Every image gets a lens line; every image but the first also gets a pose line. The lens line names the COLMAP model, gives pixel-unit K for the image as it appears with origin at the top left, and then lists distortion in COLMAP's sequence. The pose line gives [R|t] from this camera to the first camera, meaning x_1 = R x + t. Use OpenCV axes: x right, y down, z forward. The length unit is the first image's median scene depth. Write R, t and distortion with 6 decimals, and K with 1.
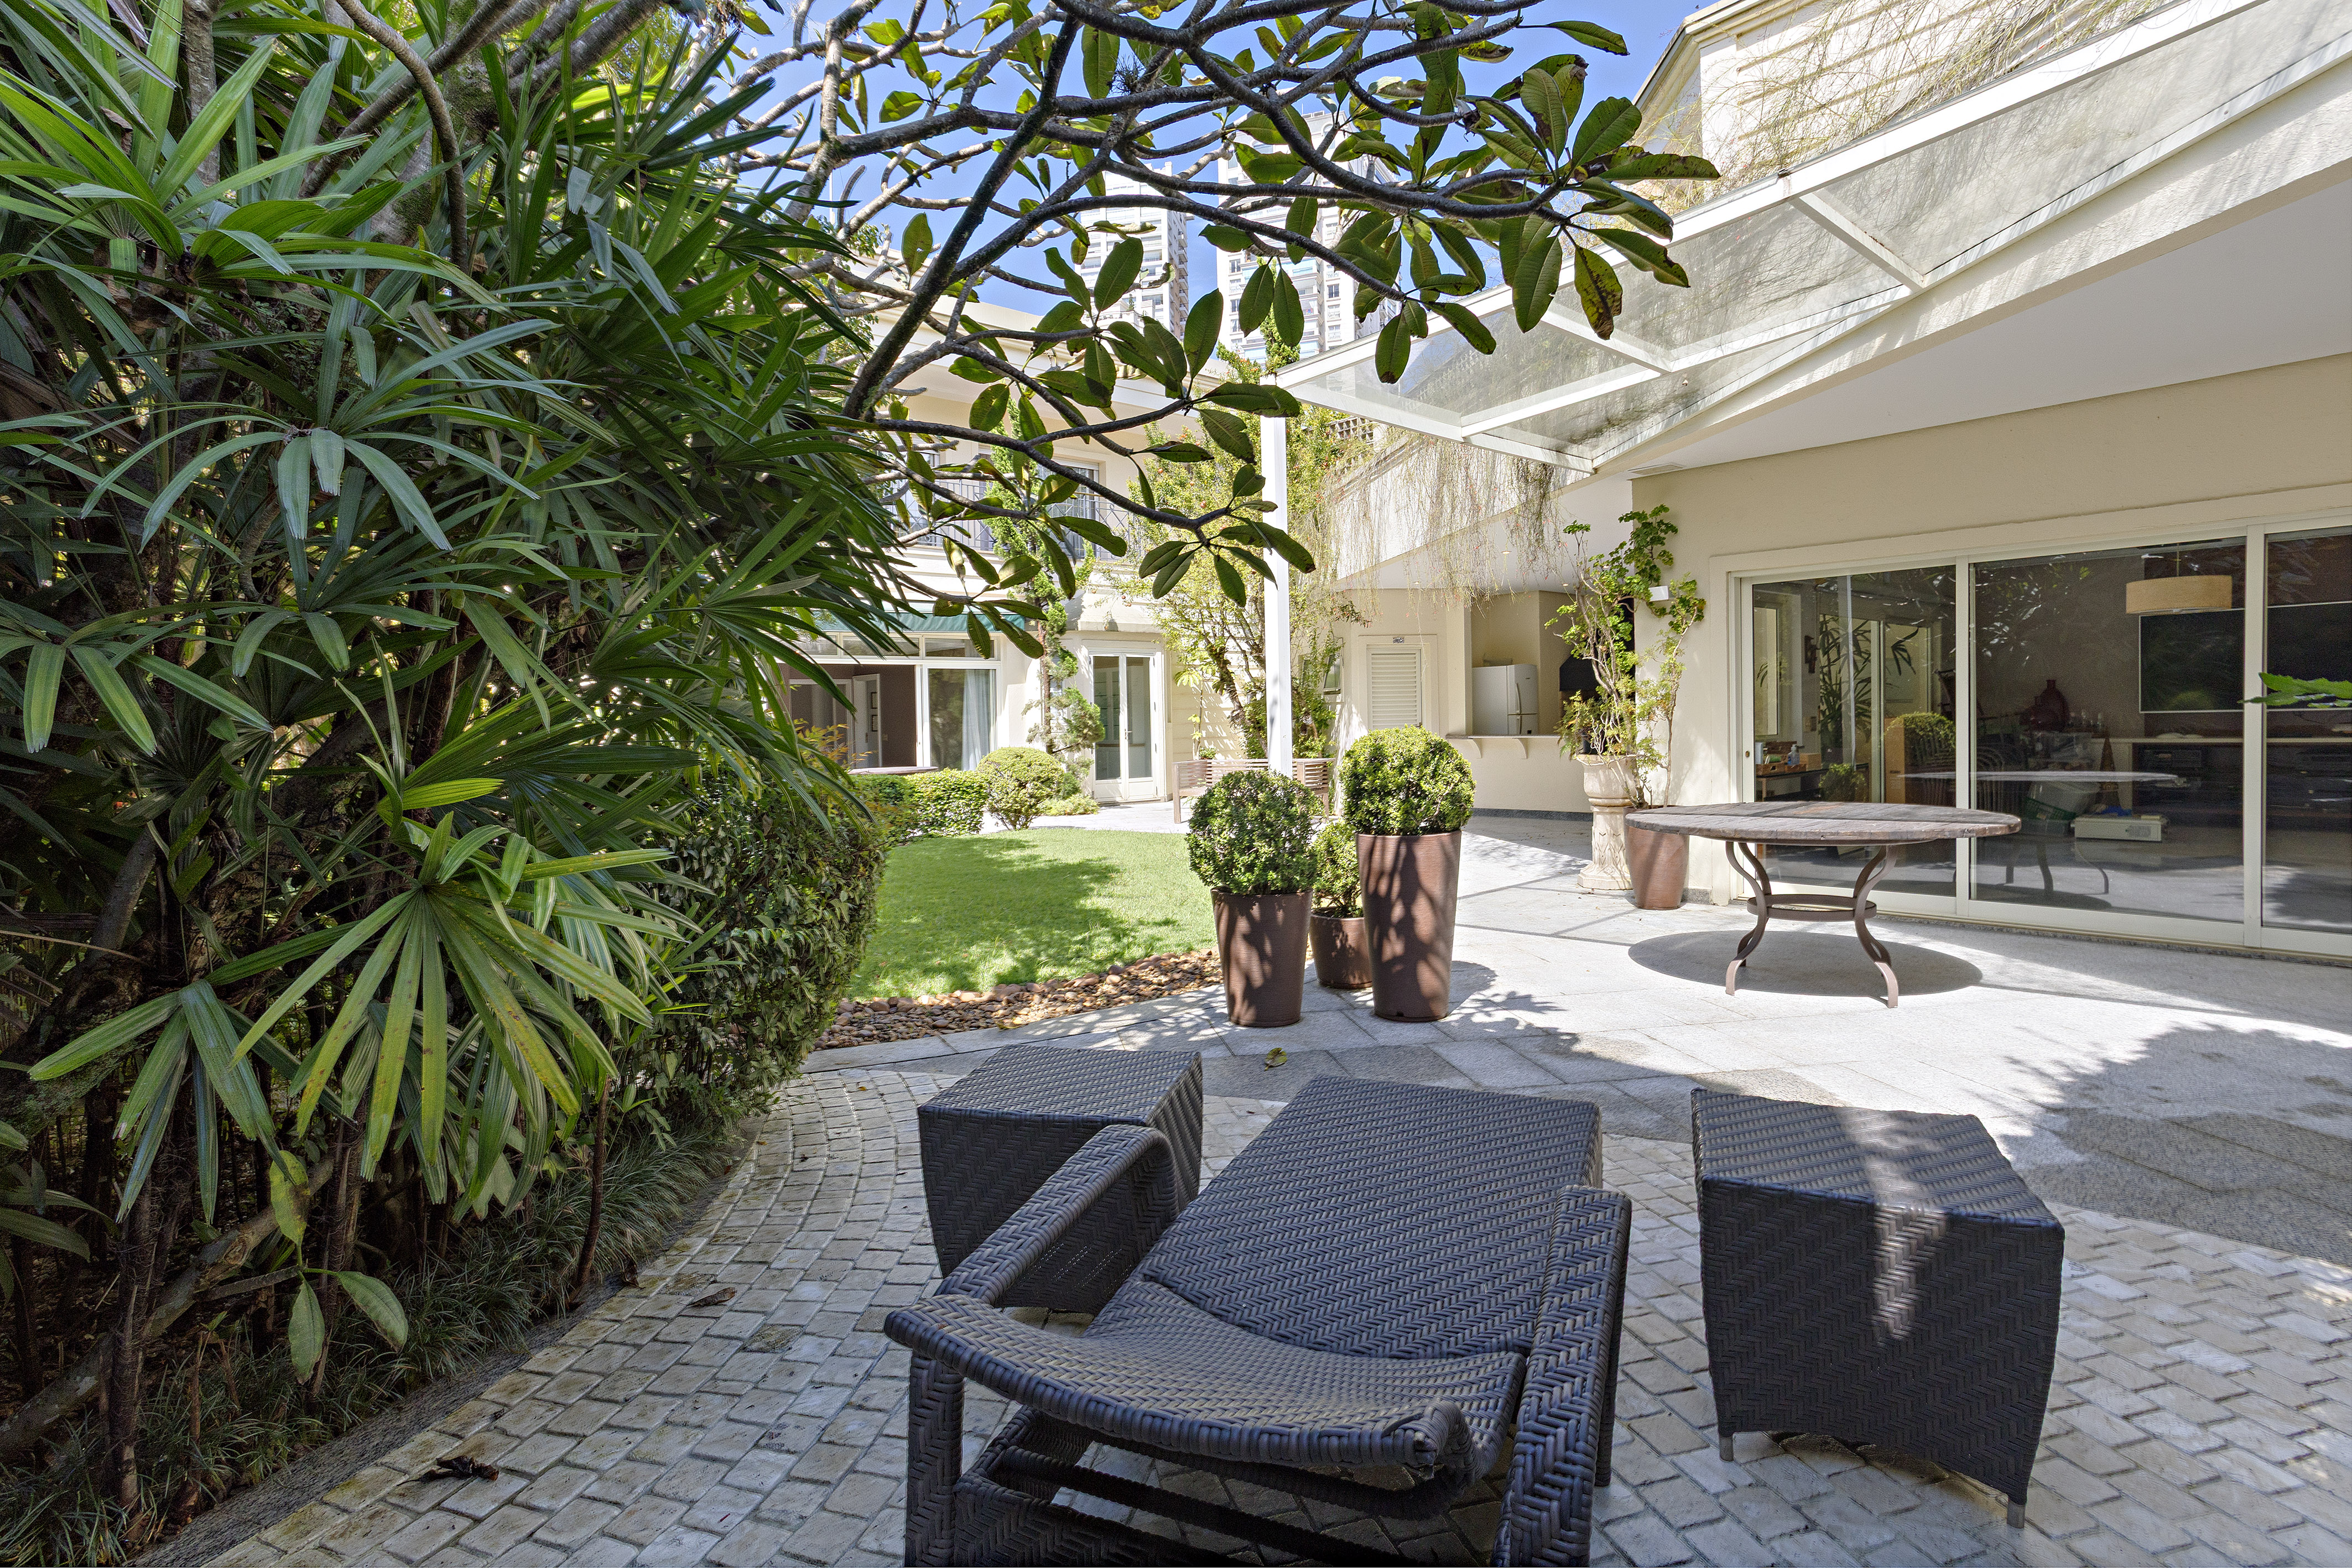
lens RADIAL K [[1174.0, 0, 1286.8], [0, 1174.0, 753.0], [0, 0, 1]] dist [-0.001338, 0.004599]
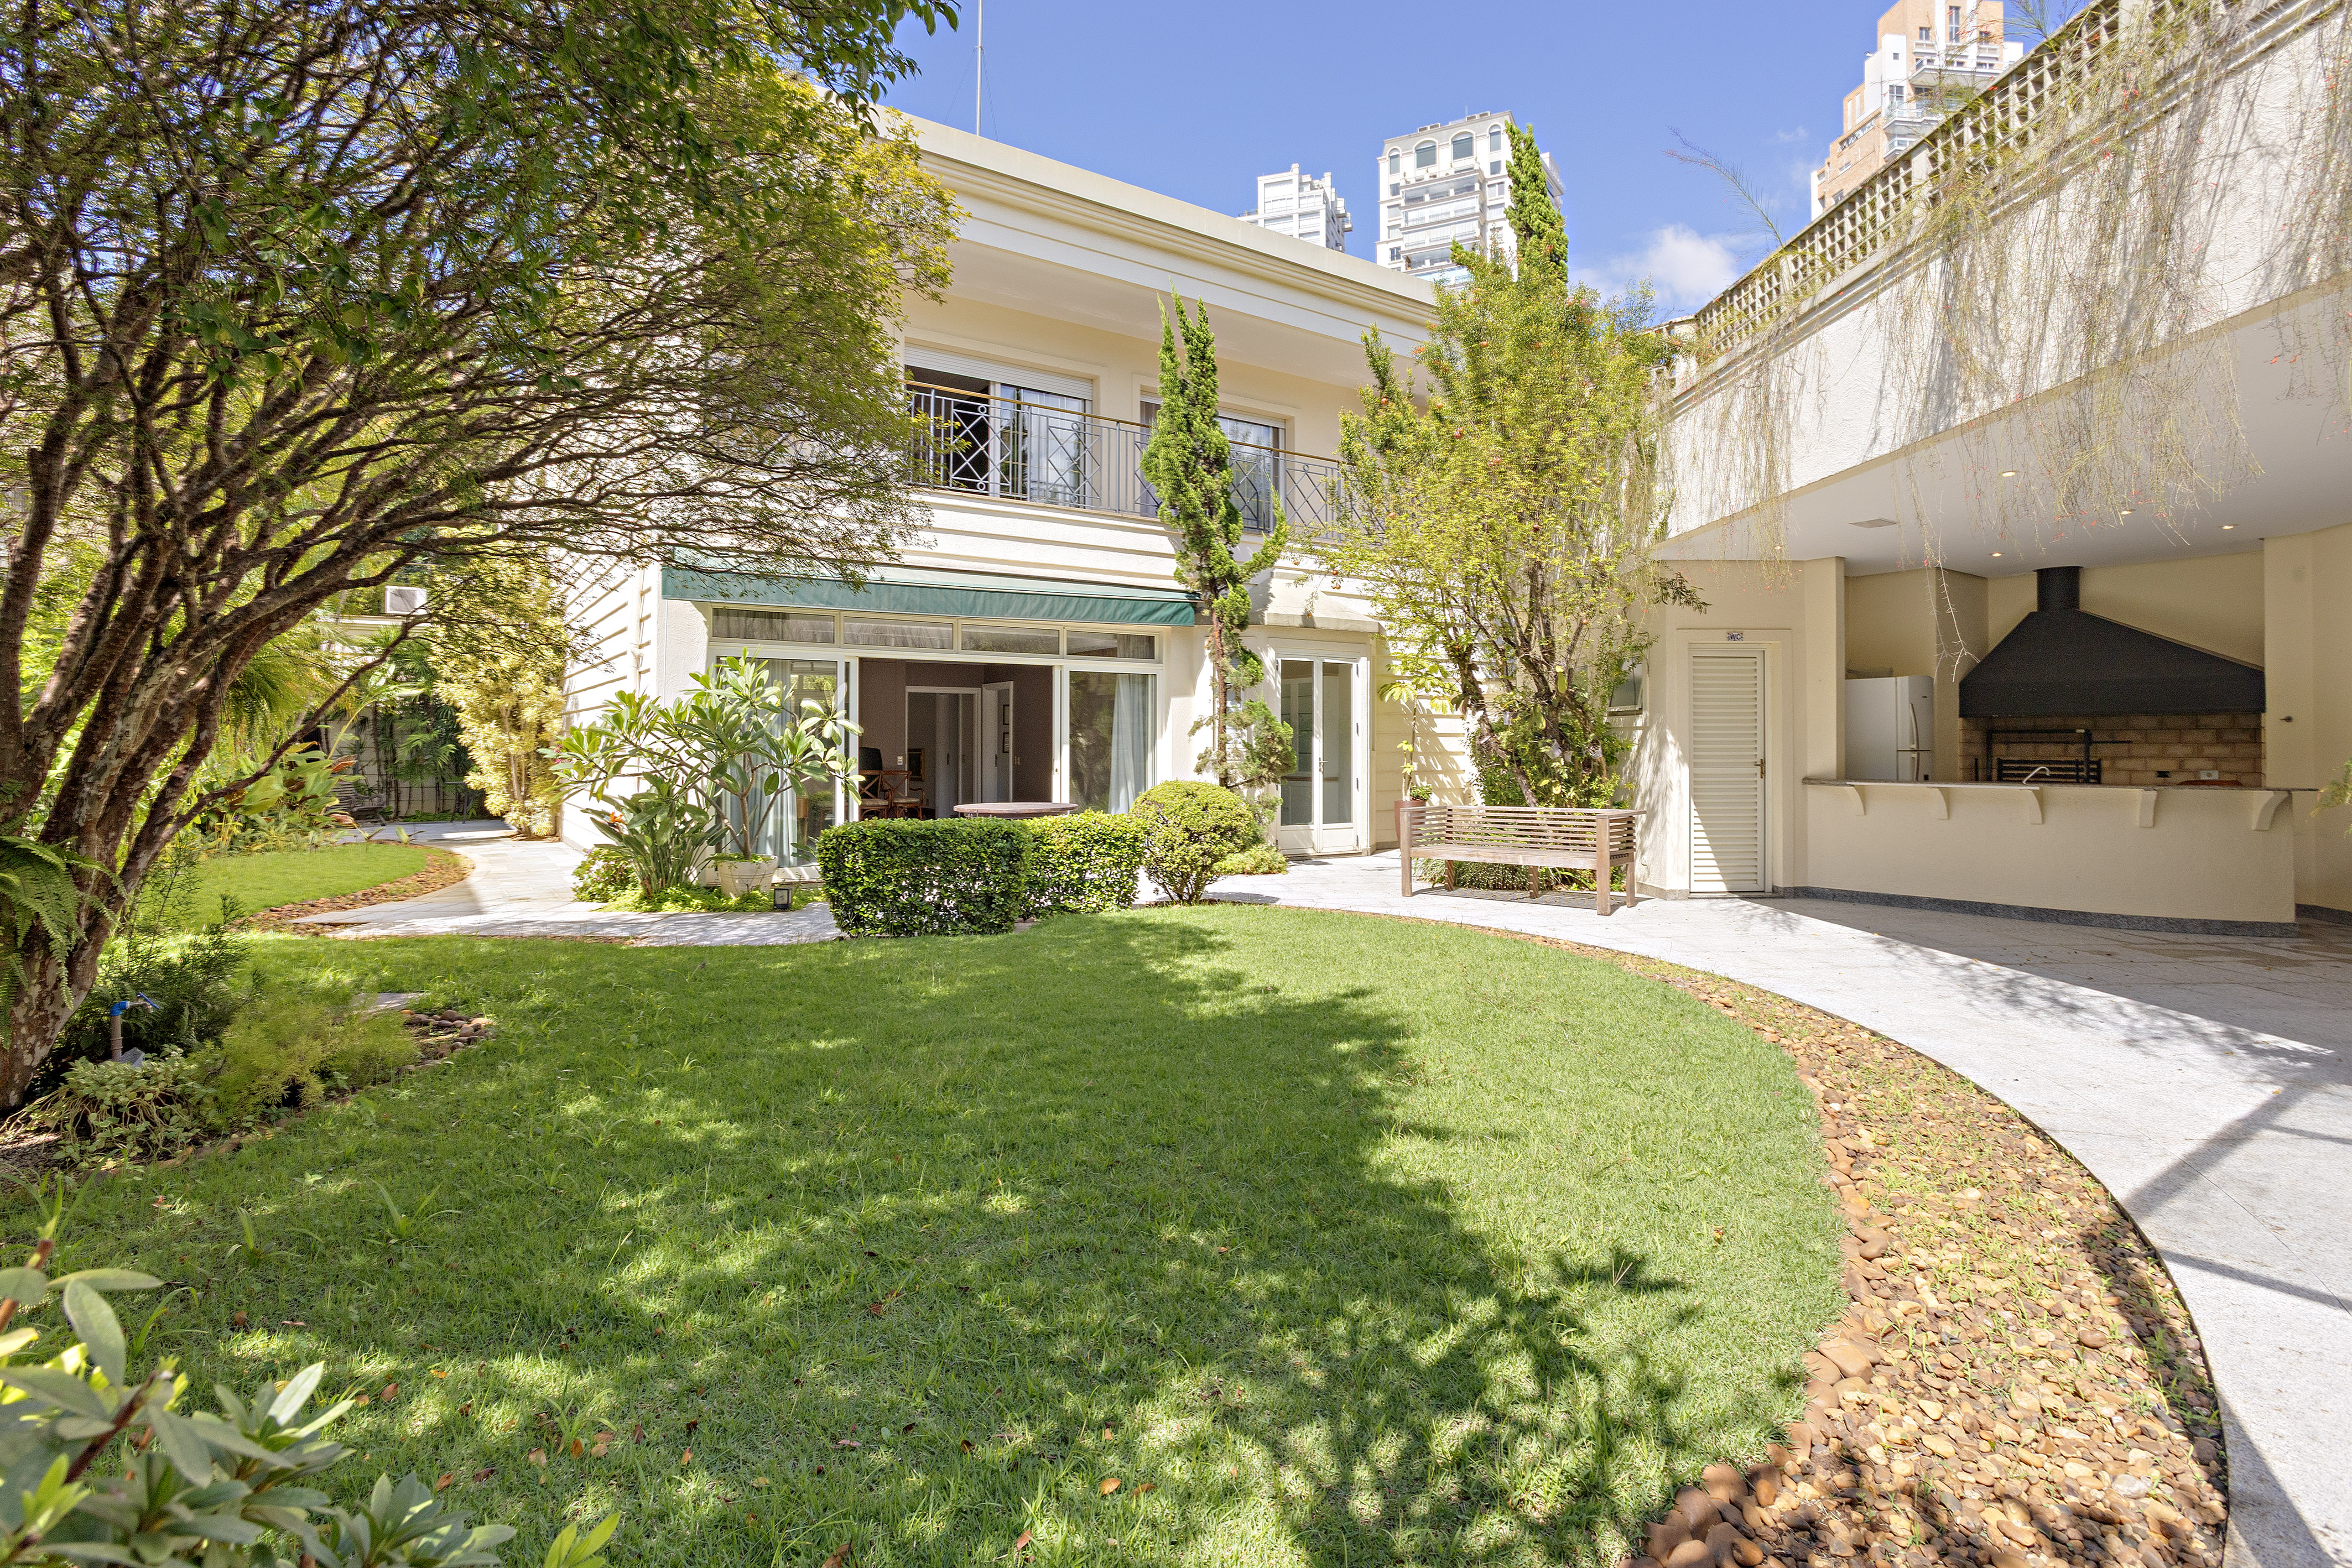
lens RADIAL K [[1174.0, 0, 1177.6], [0, 1174.0, 749.9], [0, 0, 1]] dist [-0.001338, 0.004599]
pose [[0.978359, 0.023791, -0.205541, -0.078949], [-0.029643, 0.999237, -0.025439, -0.004217], [0.204779, 0.030981, 0.978318, 0.270093]]
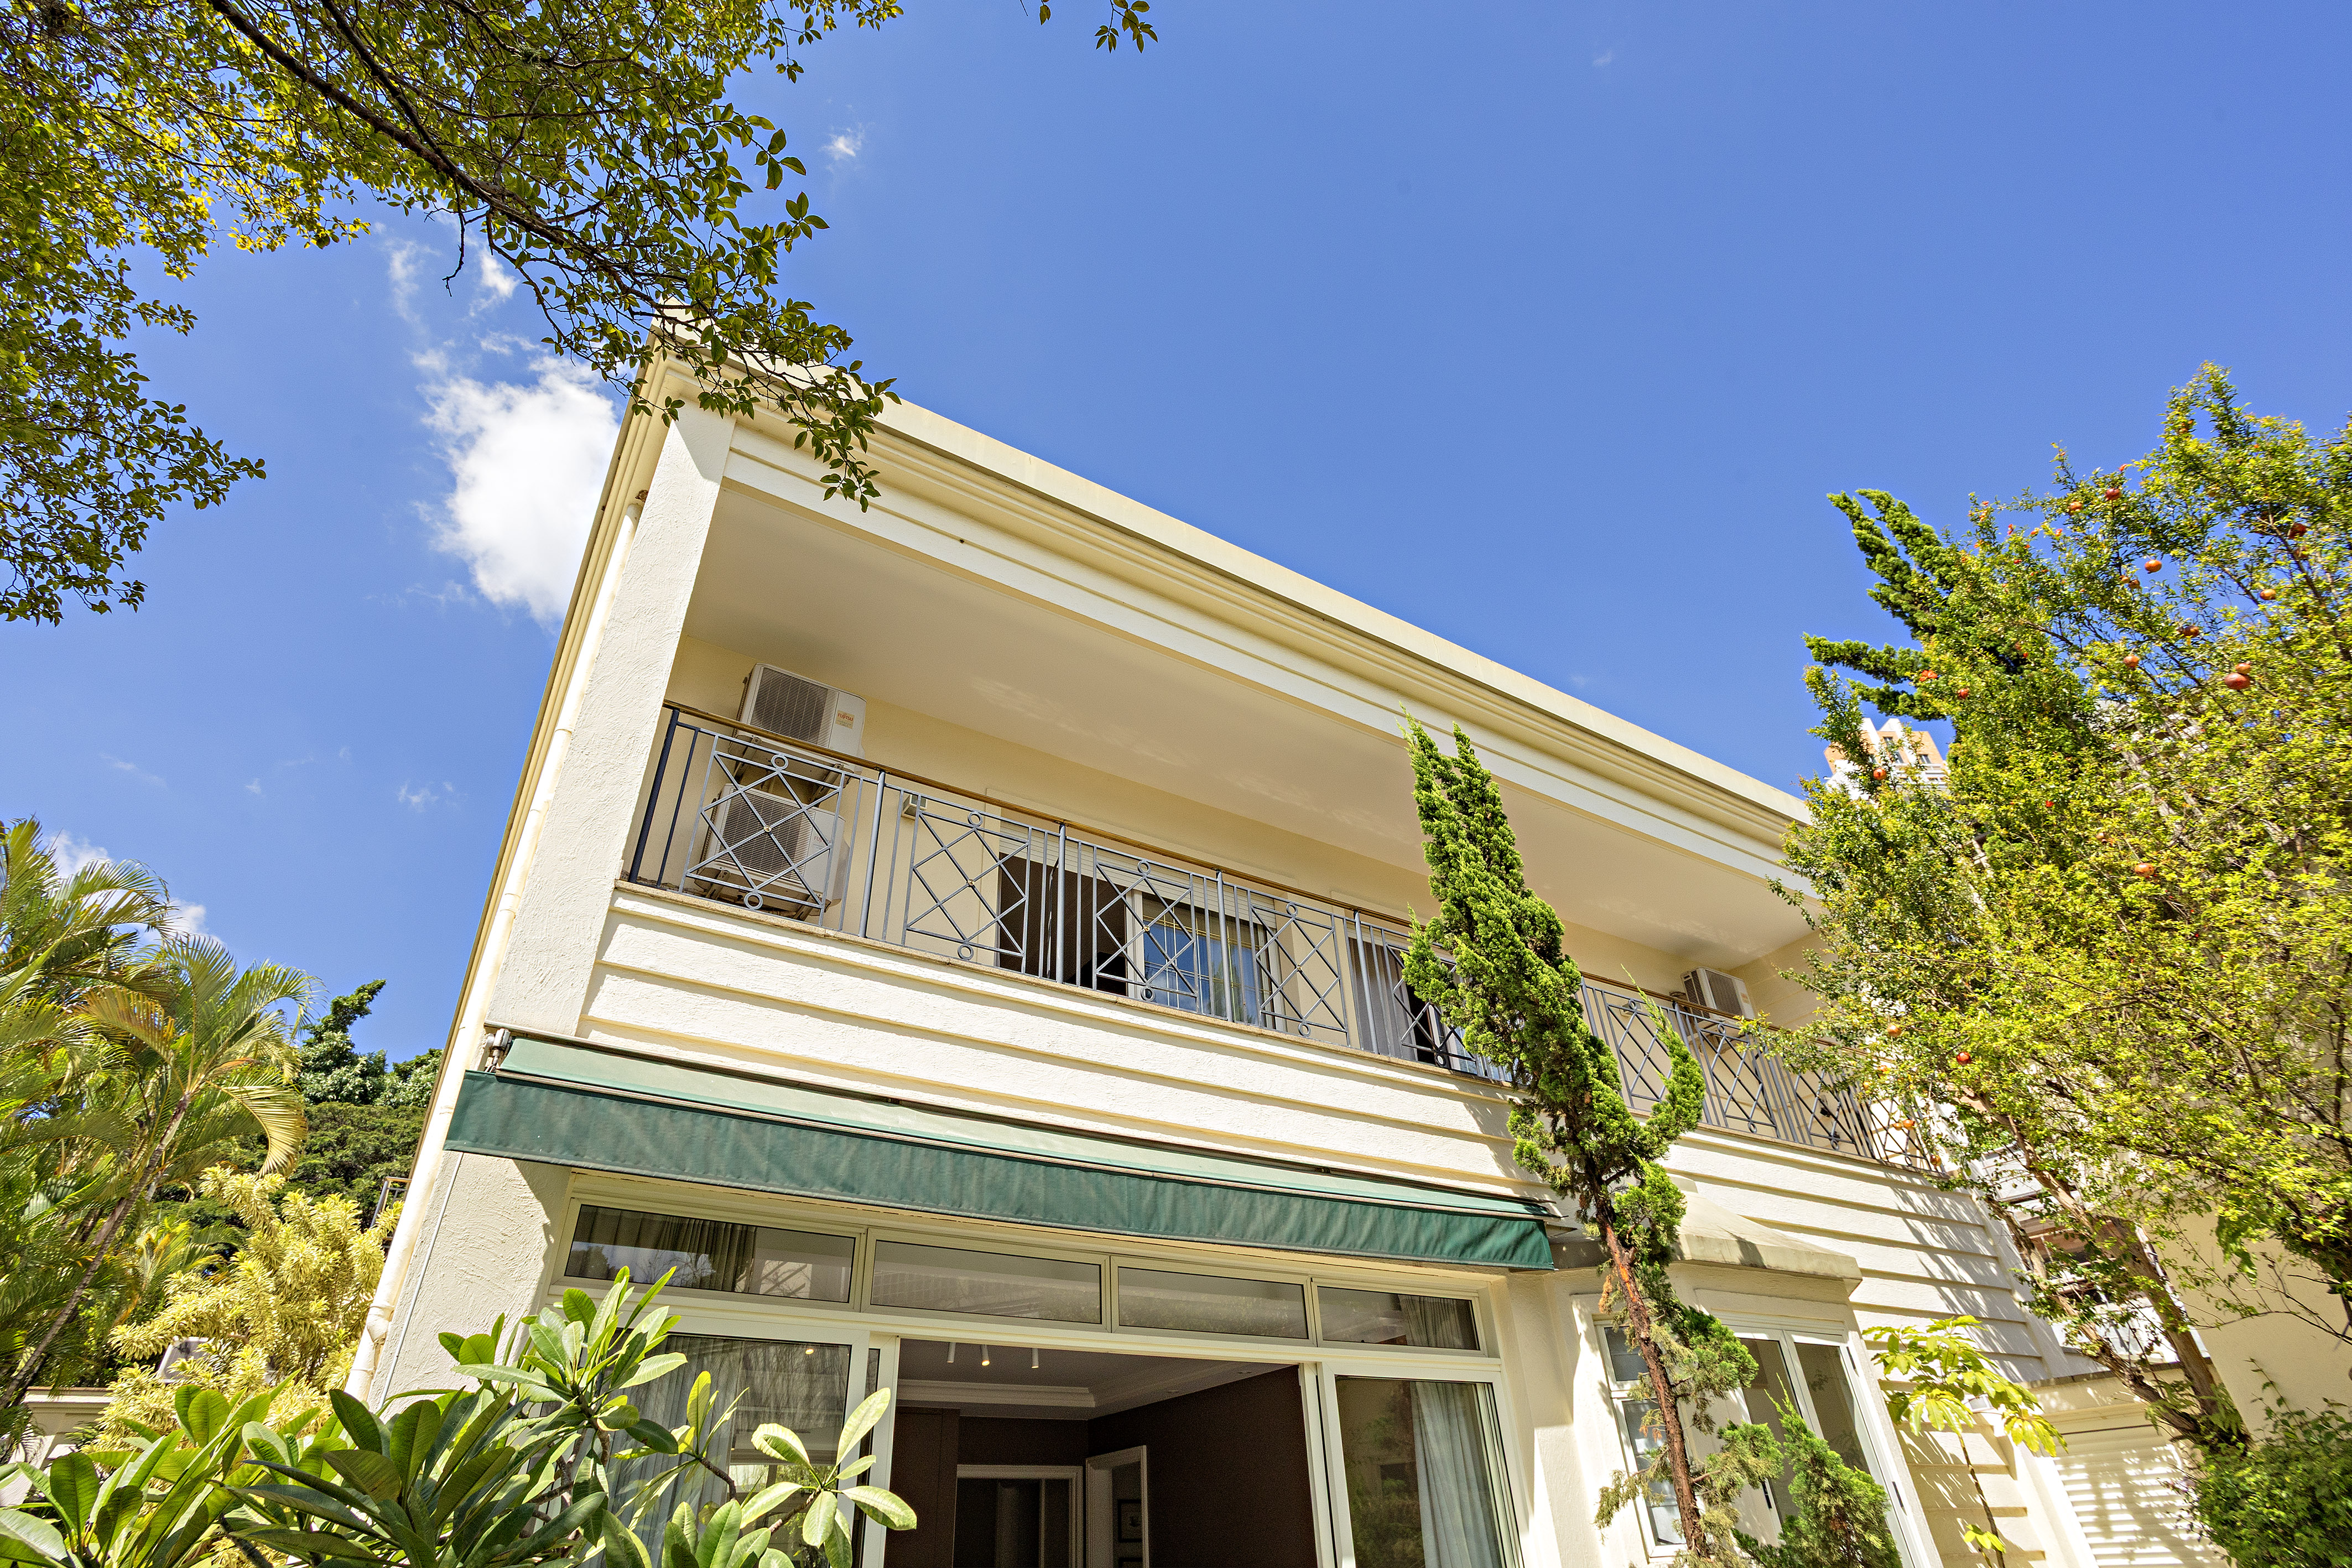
lens RADIAL K [[1174.0, 0, 1159.0], [0, 1174.0, 780.6], [0, 0, 1]] dist [-0.001338, 0.004599]
pose [[0.970023, -0.158510, -0.184200, -0.260219], [0.016765, 0.799830, -0.599992, -0.003303], [0.242433, 0.578918, 0.778511, 0.598391]]
